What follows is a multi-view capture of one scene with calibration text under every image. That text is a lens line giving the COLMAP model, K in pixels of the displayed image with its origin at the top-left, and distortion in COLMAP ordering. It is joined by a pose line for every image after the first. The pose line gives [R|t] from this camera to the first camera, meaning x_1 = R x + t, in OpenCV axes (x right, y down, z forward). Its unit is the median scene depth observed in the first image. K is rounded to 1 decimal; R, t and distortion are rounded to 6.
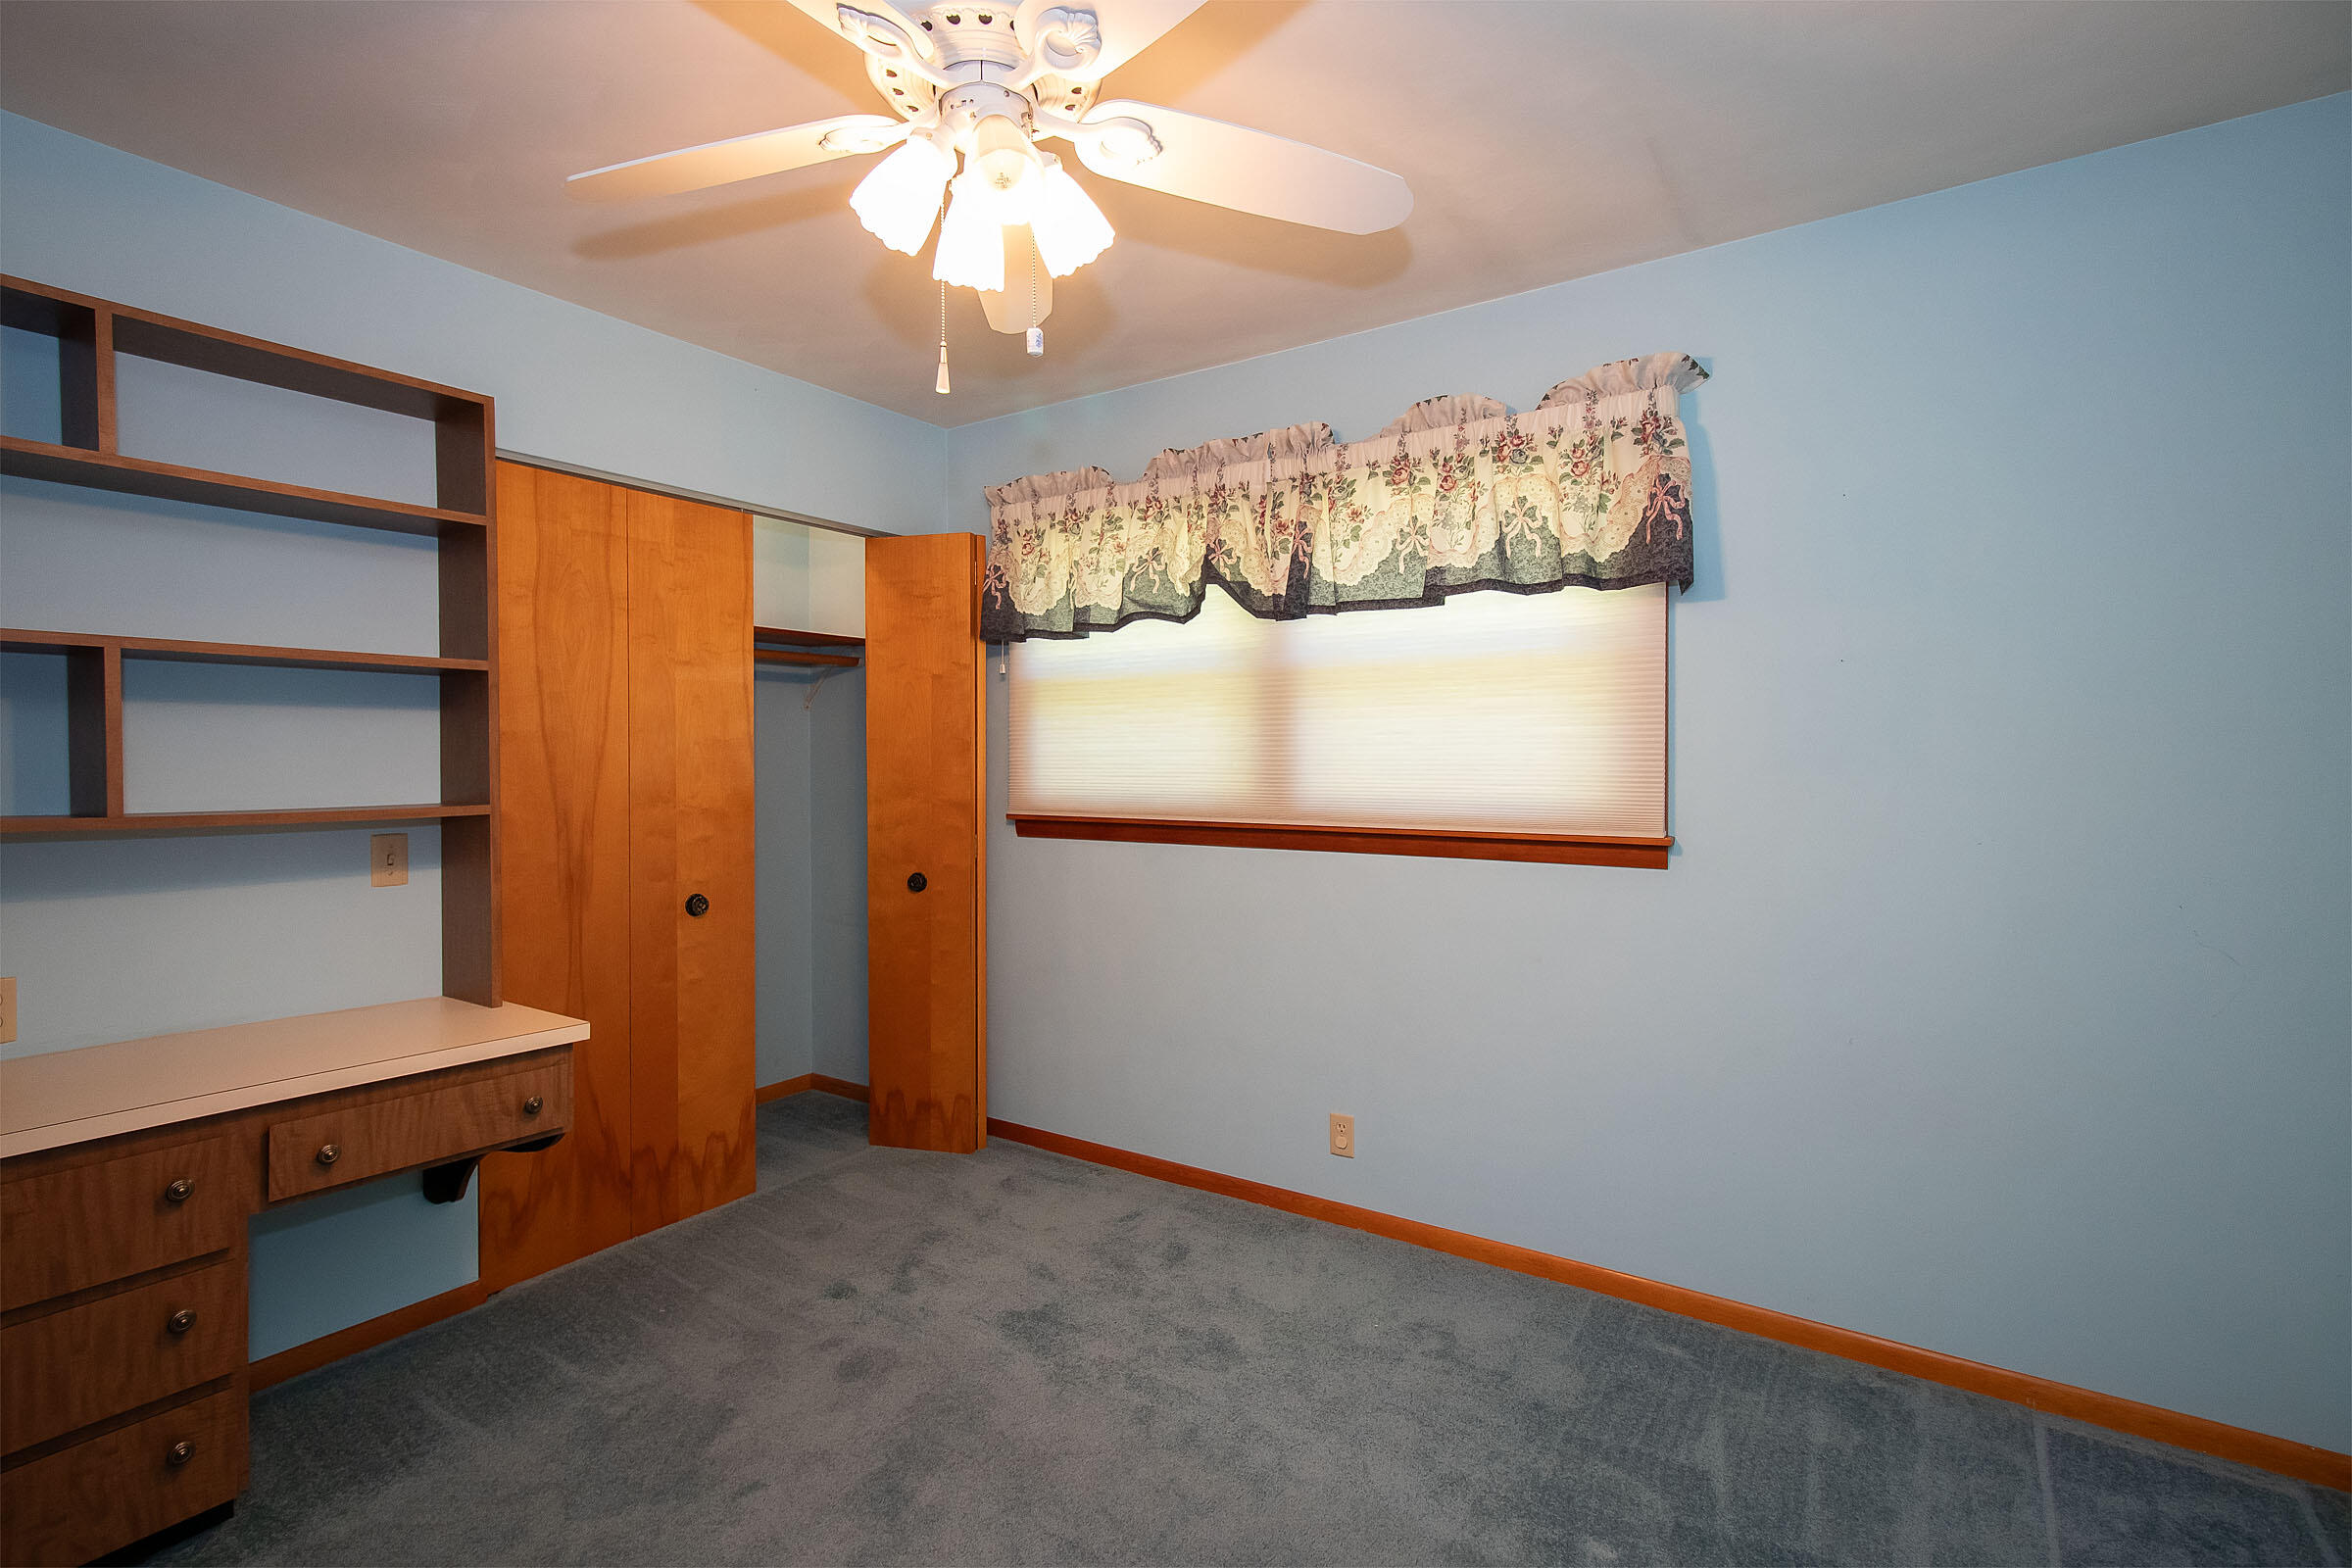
lens RADIAL K [[1100.2, 0, 1164.1], [0, 1100.2, 774.0], [0, 0, 1]] dist [0.003343, 0.000725]
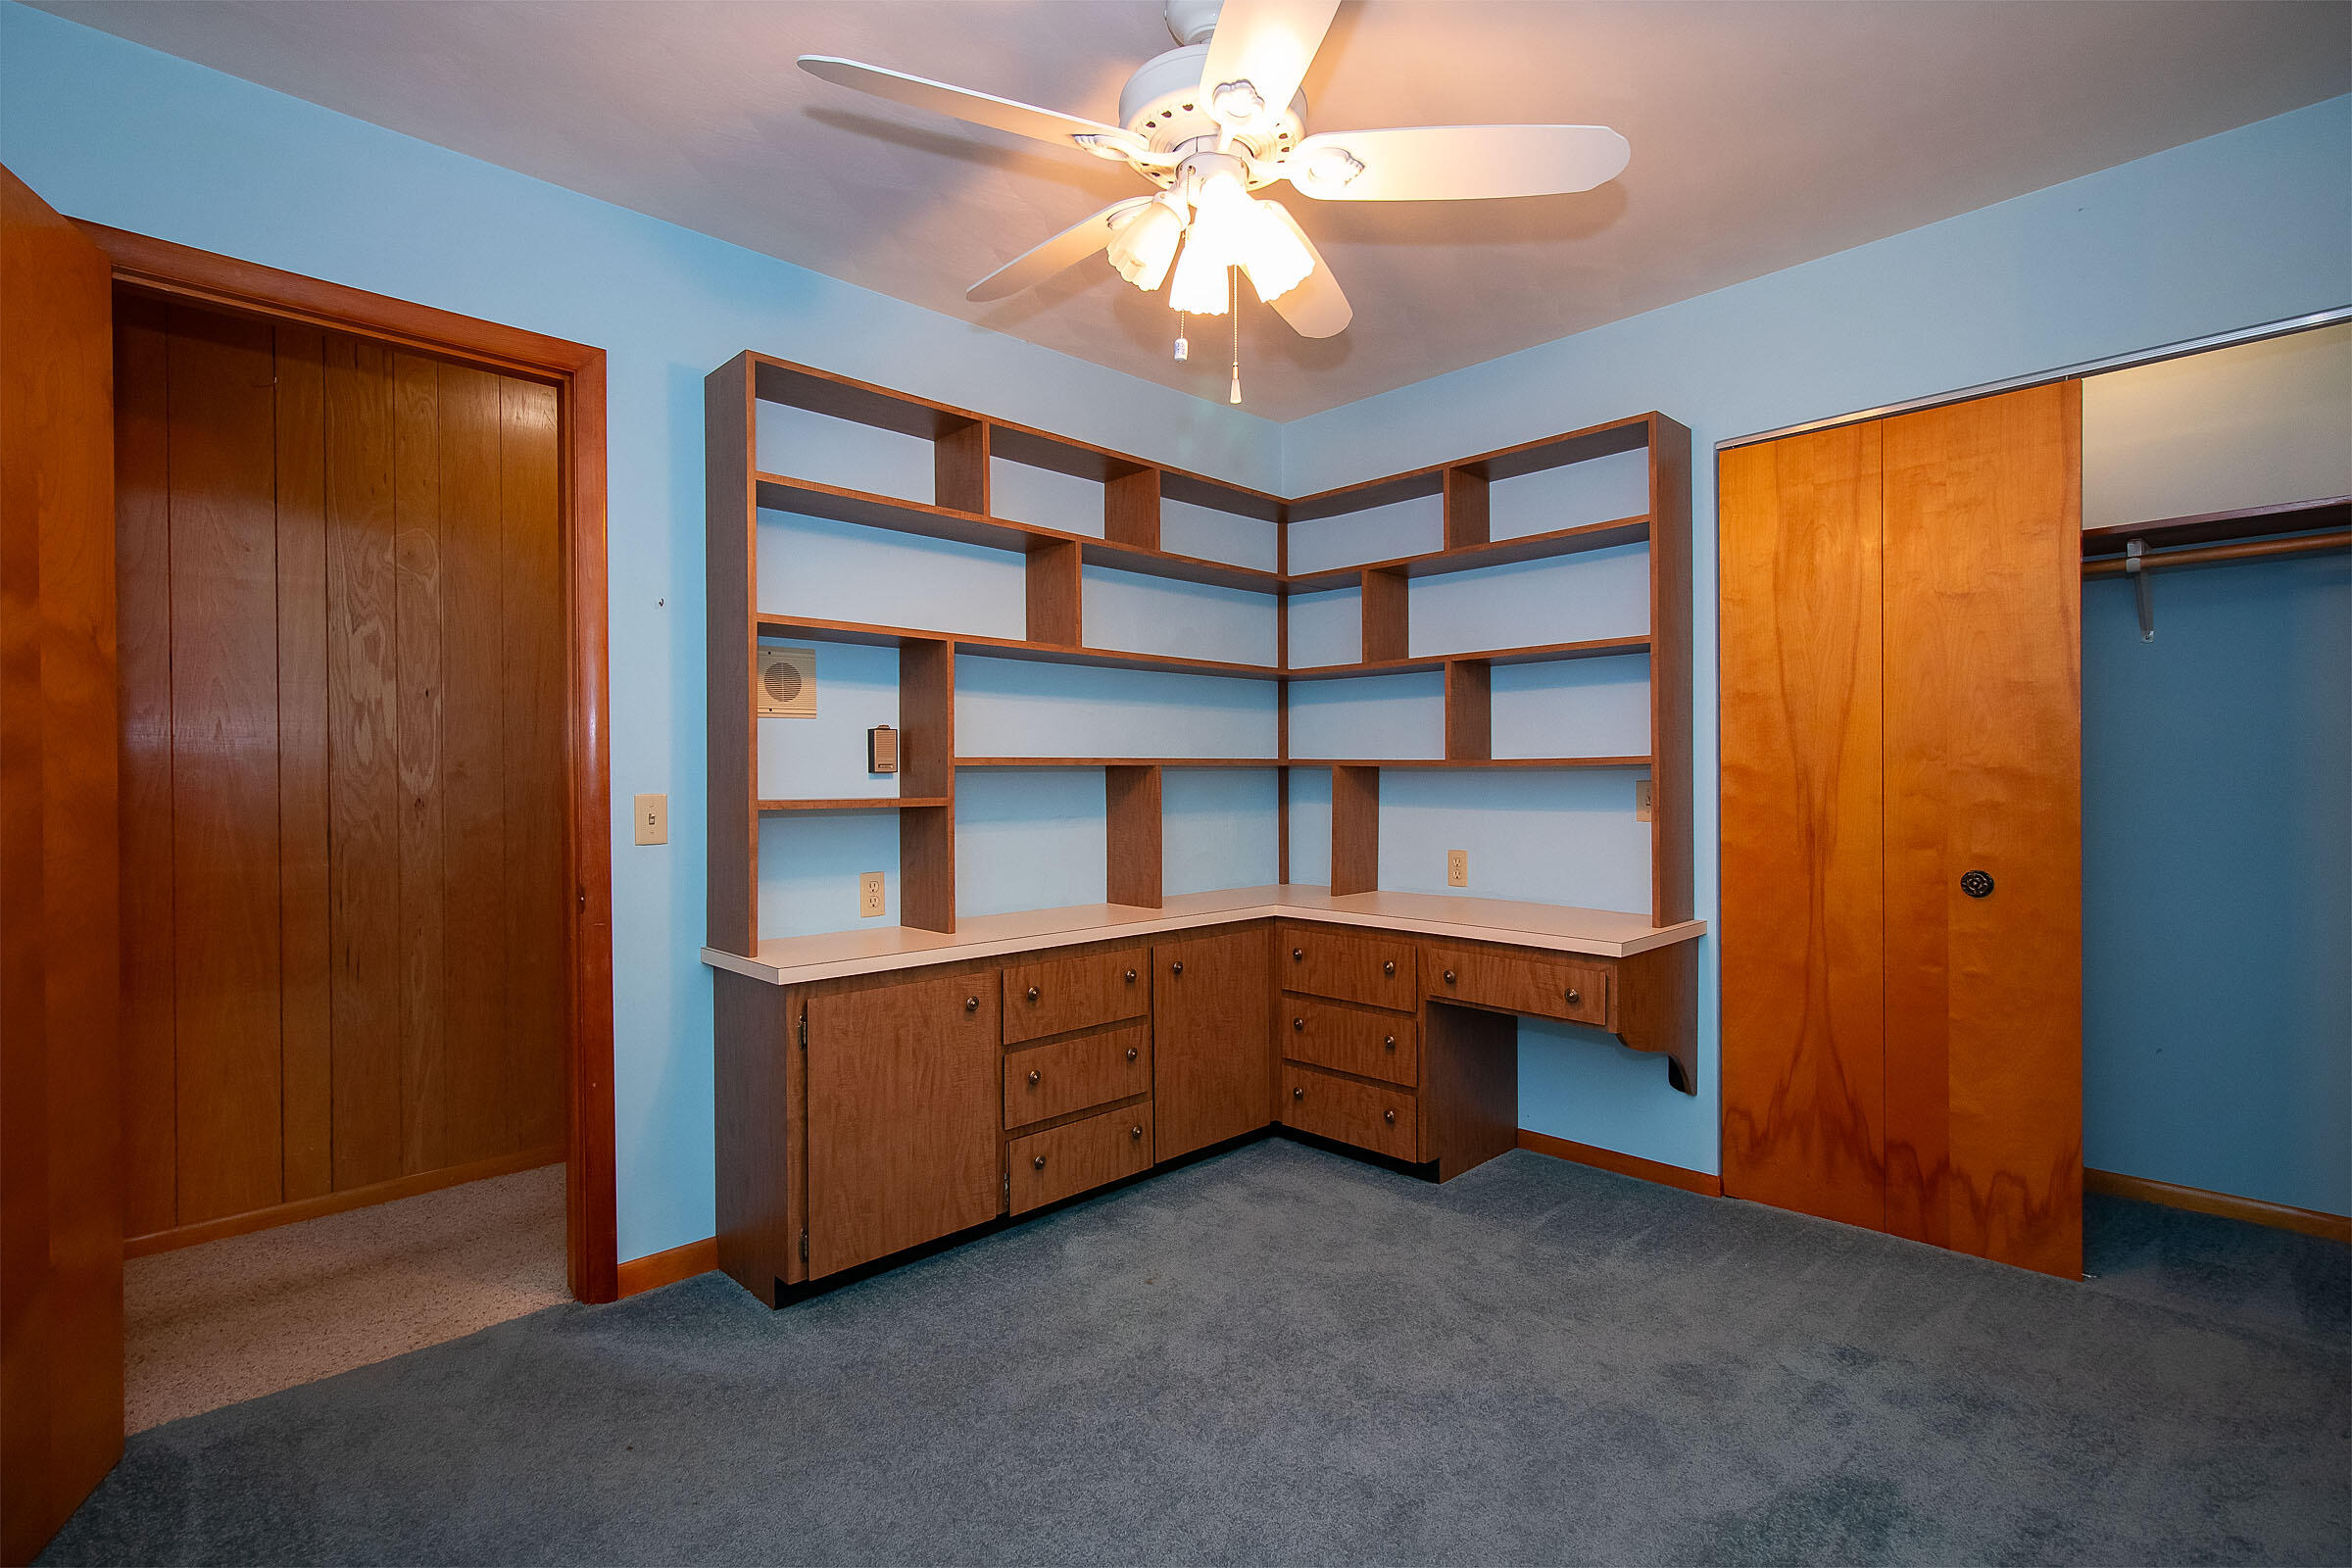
lens RADIAL K [[1045.0, 0, 1176.0], [0, 1045.0, 784.0], [0, 0, 1]] dist [0.000693, -0.000050]
pose [[-0.164702, 0.010727, -0.986285, 0.503376], [-0.009098, 0.999882, 0.012395, 0.043548], [0.986301, 0.011015, -0.164585, 0.592236]]
